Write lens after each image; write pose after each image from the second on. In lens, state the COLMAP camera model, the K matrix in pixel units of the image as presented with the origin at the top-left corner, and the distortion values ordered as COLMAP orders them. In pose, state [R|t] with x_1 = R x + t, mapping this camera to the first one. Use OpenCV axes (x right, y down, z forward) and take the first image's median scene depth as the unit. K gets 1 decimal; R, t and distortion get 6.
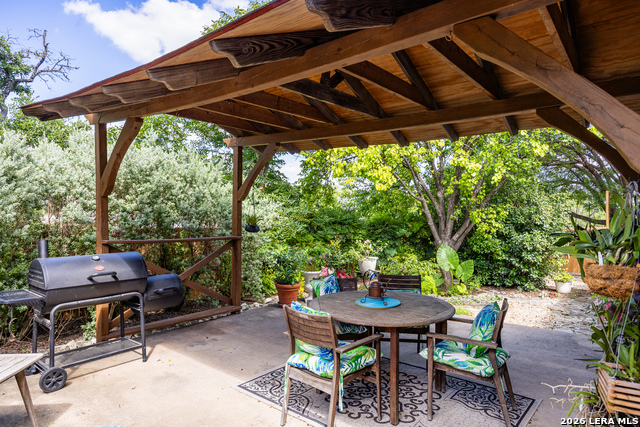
lens RADIAL K [[384.0, 0, 321.5], [0, 384.0, 216.4], [0, 0, 1]] dist [0.001168, 0.001214]
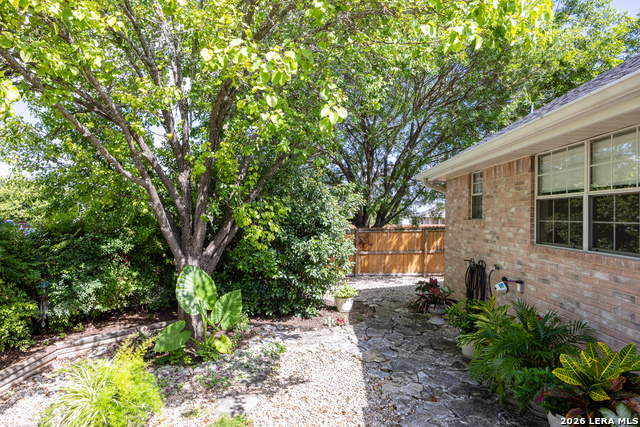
lens RADIAL K [[346.3, 0, 321.3], [0, 346.3, 213.9], [0, 0, 1]] dist [0.019005, -0.000573]
pose [[0.790008, -0.004860, 0.613078, 0.162509], [0.011381, 0.999913, -0.006739, 0.002939], [-0.612991, 0.012301, 0.789994, 0.489580]]
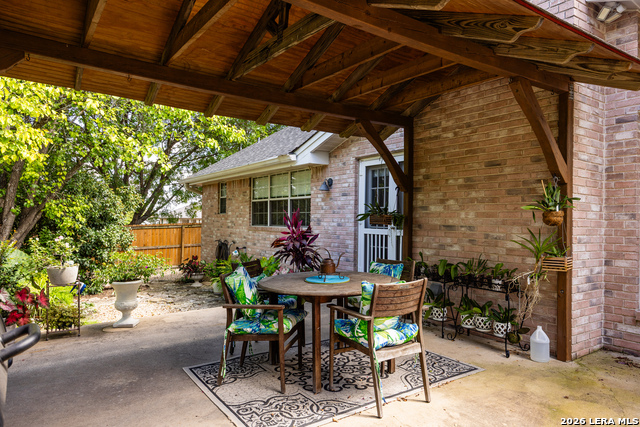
lens RADIAL K [[427.2, 0, 325.9], [0, 427.2, 217.1], [0, 0, 1]] dist [-0.032396, 0.000823]
pose [[0.262361, -0.008407, 0.964933, -0.292192], [0.011838, 0.999915, 0.005493, 0.018103], [-0.964897, 0.009981, 0.262438, 0.229830]]
